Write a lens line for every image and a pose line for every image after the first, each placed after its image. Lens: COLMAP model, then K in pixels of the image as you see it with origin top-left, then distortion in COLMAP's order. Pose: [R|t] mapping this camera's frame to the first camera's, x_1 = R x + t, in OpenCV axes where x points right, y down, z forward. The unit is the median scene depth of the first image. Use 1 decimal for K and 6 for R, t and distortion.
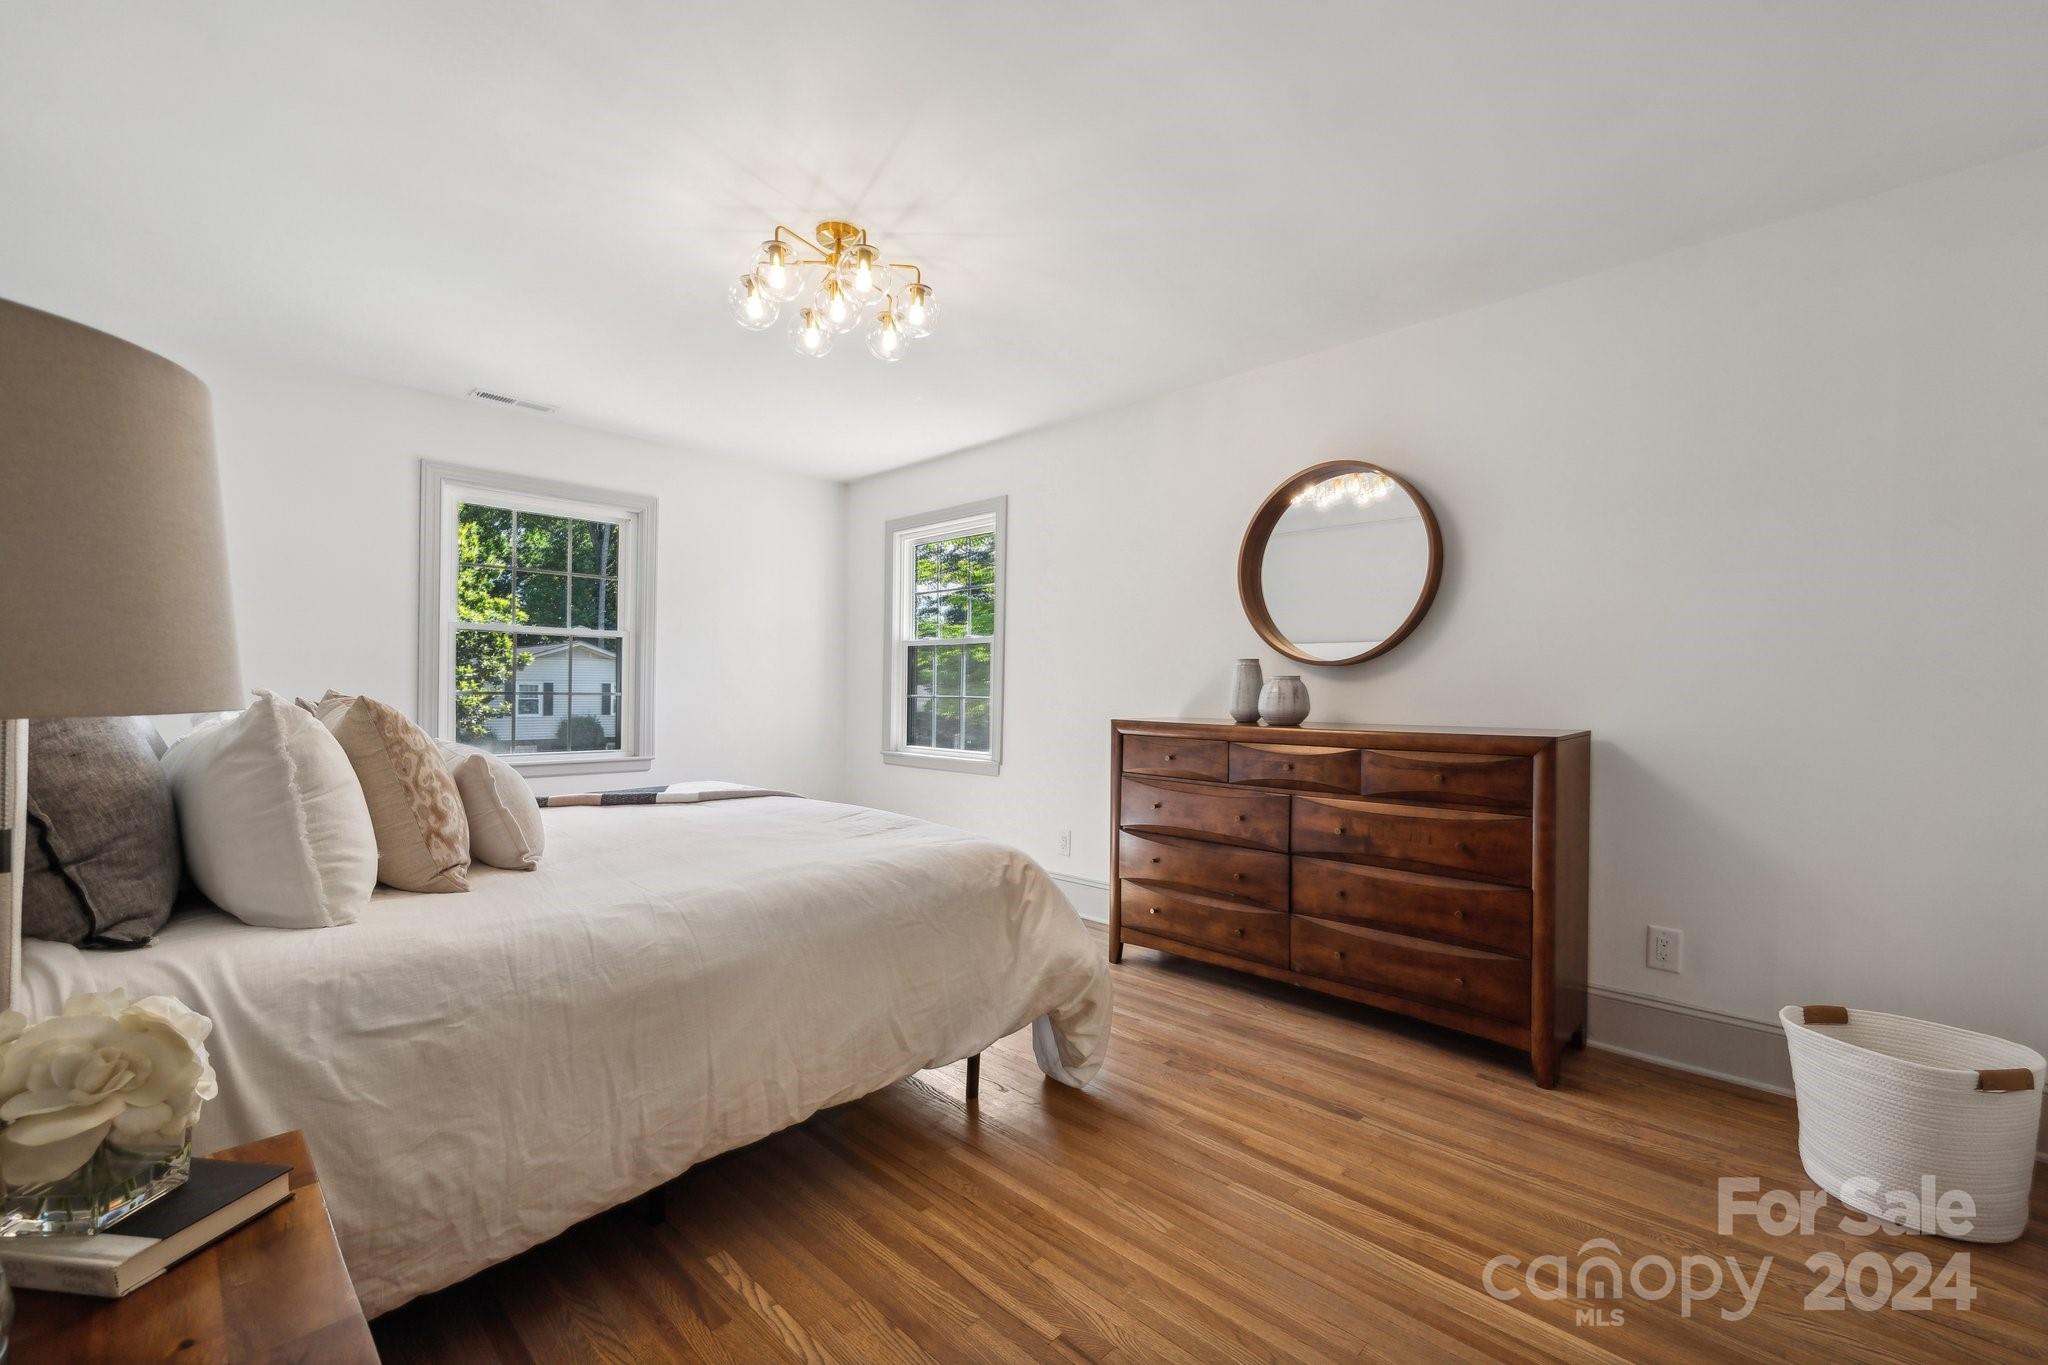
lens RADIAL K [[856.8, 0, 1031.5], [0, 856.8, 687.2], [0, 0, 1]] dist [-0.000411, -0.000014]
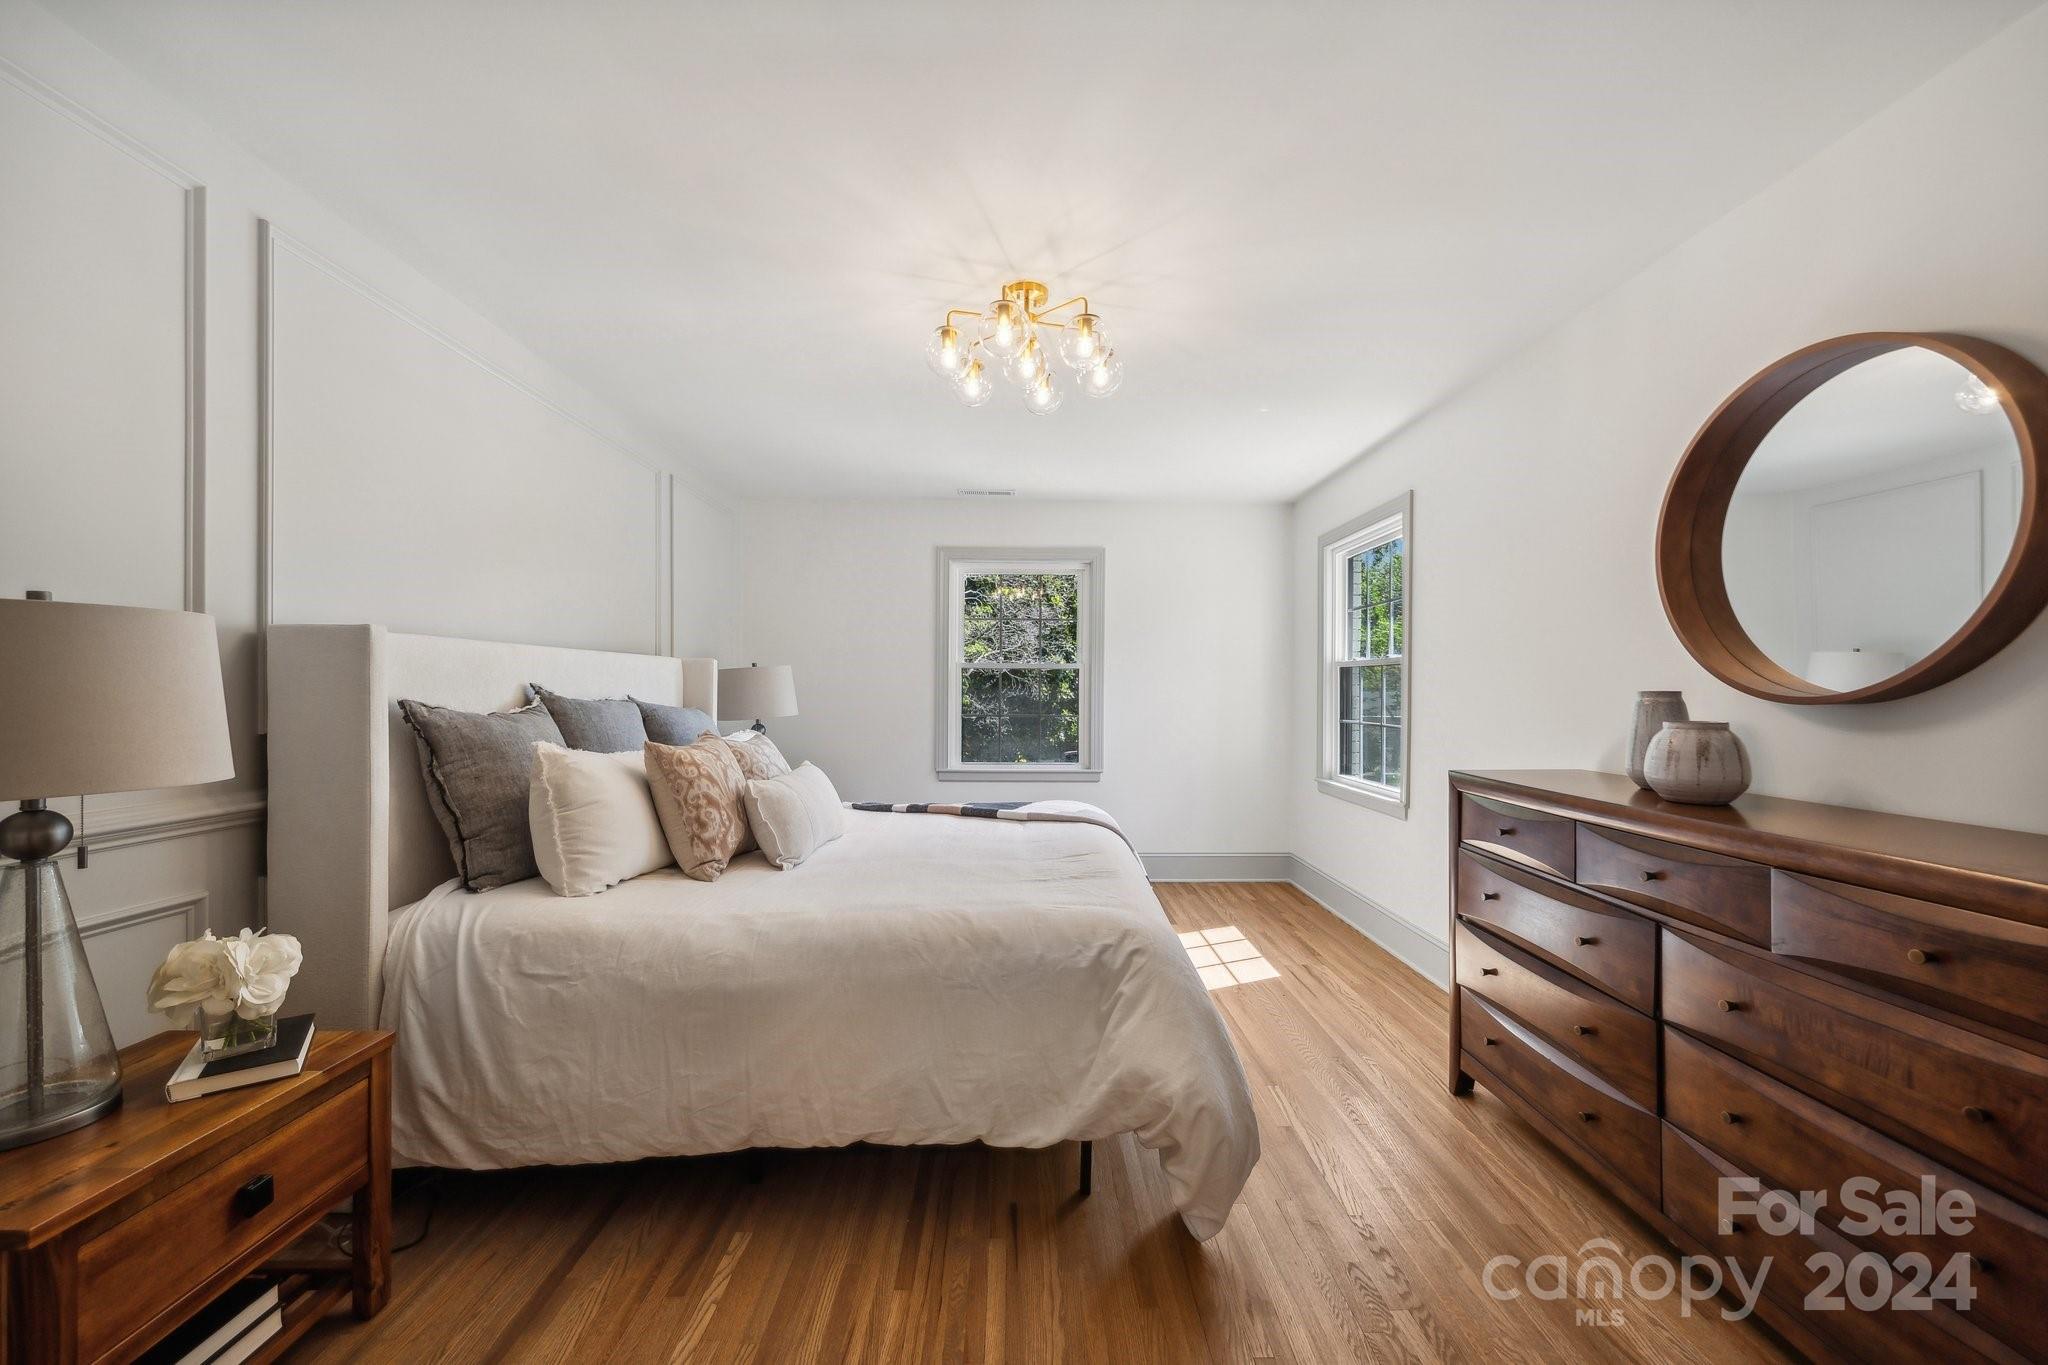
lens RADIAL K [[770.1, 0, 974.6], [0, 770.1, 689.4], [0, 0, 1]] dist [-0.002238, -0.000201]
pose [[0.710097, -0.012695, -0.703990, 0.528313], [0.006500, 0.999913, -0.011475, -0.055909], [0.704074, 0.003573, 0.710118, 0.417144]]
